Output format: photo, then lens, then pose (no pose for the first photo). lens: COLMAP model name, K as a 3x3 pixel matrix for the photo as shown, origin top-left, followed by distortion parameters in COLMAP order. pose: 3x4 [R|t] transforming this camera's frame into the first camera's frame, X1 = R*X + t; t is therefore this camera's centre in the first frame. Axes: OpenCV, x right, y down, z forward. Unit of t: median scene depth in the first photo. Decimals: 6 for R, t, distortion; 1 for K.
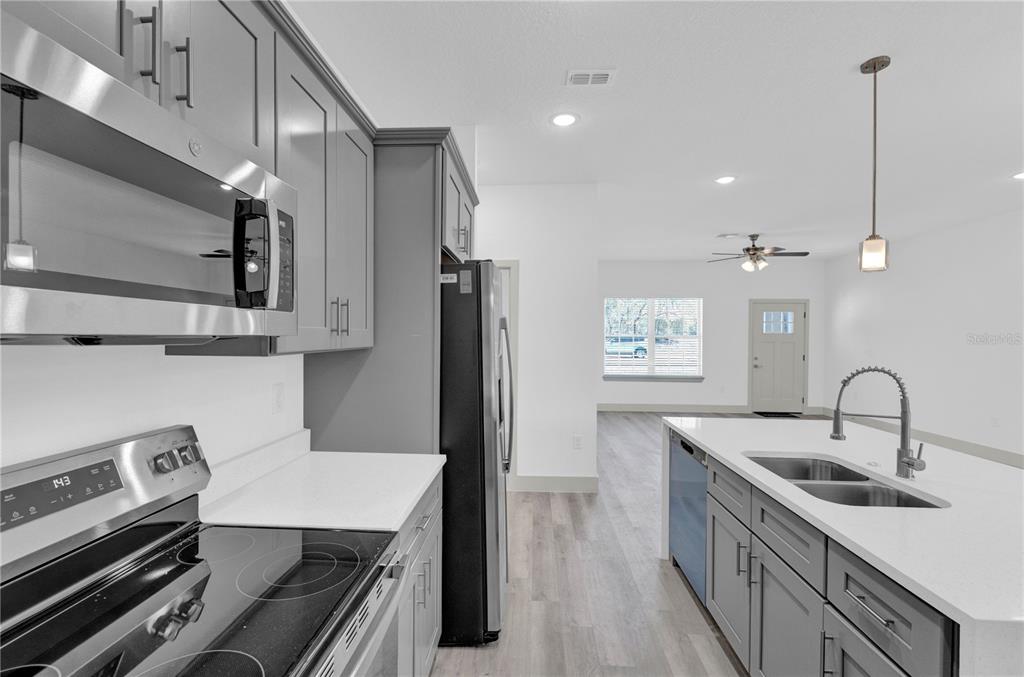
lens RADIAL K [[462.0, 0, 504.0], [0, 462.0, 336.3], [0, 0, 1]] dist [0.005293, -0.001162]
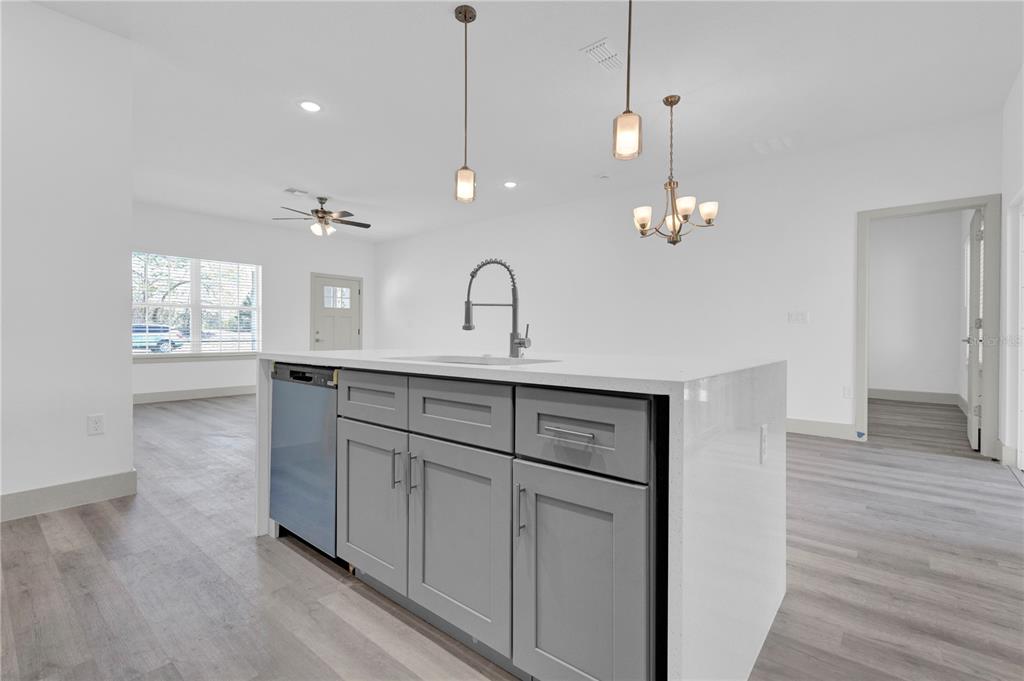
lens RADIAL K [[464.8, 0, 512.8], [0, 464.8, 335.3], [0, 0, 1]] dist [0.006630, -0.001146]
pose [[0.594616, -0.008119, 0.803969, -0.027270], [0.004863, 0.999967, 0.006501, 0.144529], [-0.803995, 0.000044, 0.594635, 0.199028]]
